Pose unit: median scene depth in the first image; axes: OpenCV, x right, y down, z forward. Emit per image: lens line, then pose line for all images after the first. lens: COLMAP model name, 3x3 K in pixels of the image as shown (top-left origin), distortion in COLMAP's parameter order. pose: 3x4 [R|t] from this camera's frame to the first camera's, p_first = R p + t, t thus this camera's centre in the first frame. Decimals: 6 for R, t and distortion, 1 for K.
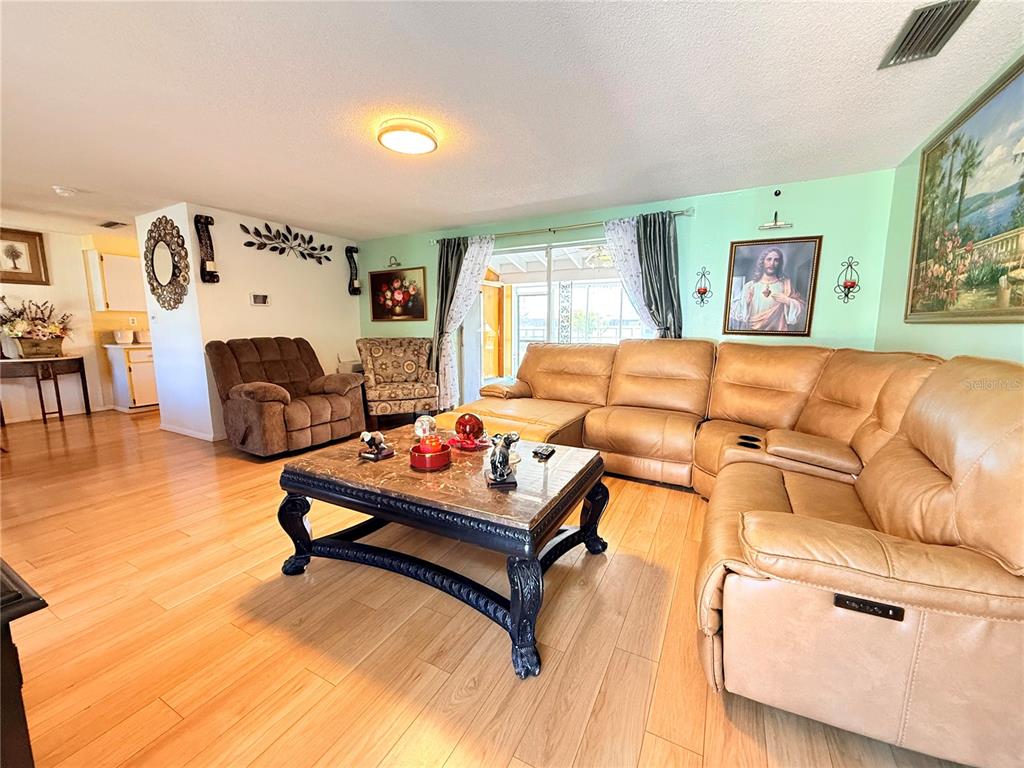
lens RADIAL K [[410.6, 0, 511.0], [0, 410.6, 385.2], [0, 0, 1]] dist [-0.000020, 0.000142]
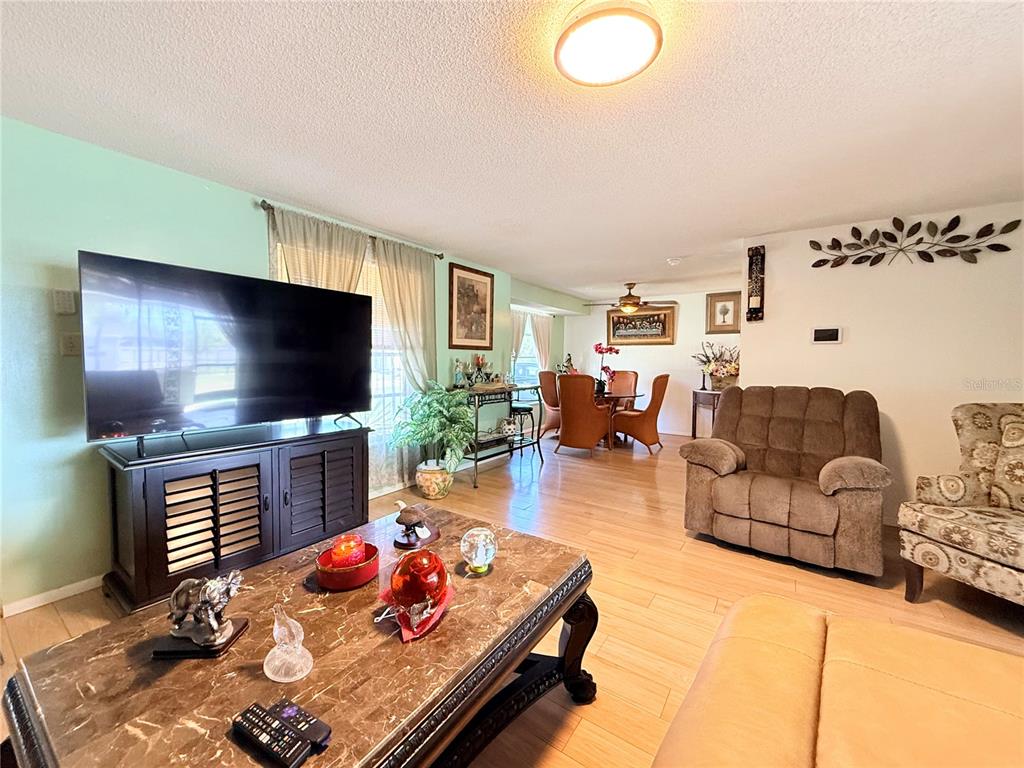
lens RADIAL K [[410.6, 0, 511.0], [0, 410.6, 385.2], [0, 0, 1]] dist [-0.000020, 0.000142]
pose [[-0.115776, 0.061817, -0.991350, 0.170784], [-0.152588, 0.985107, 0.079248, -0.087294], [0.981485, 0.160443, -0.104619, 0.504040]]
